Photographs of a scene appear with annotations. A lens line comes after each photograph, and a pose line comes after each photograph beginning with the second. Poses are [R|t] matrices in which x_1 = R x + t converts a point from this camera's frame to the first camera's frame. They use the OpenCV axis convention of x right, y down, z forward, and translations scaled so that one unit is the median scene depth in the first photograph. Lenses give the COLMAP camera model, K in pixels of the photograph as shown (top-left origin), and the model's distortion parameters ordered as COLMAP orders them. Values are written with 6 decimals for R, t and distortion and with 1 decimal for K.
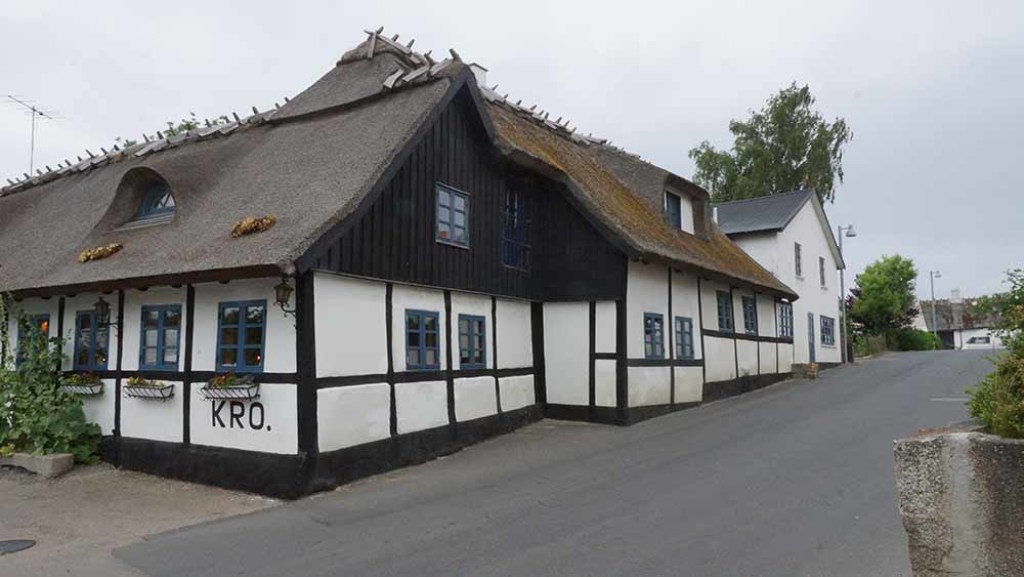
lens RADIAL K [[695.2, 0, 512.0], [0, 695.2, 288.5], [0, 0, 1]] dist [-0.024645, 0.001311]
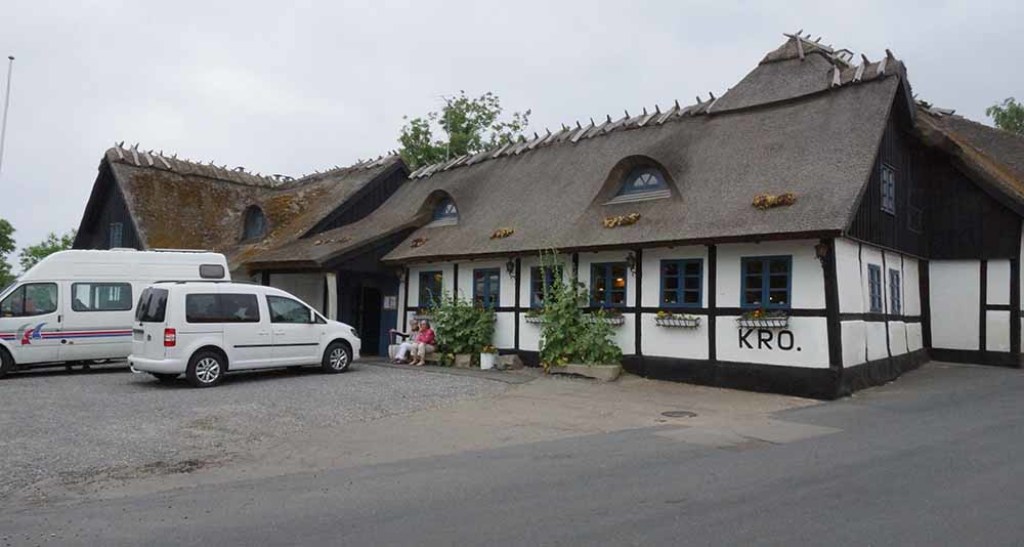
lens RADIAL K [[703.1, 0, 512.0], [0, 703.1, 273.5], [0, 0, 1]] dist [-0.006490, -0.002720]
pose [[0.969817, 0.011713, -0.243554, -0.472889], [-0.003280, 0.999382, 0.035002, 0.004603], [0.243813, -0.033147, 0.969256, -0.402486]]
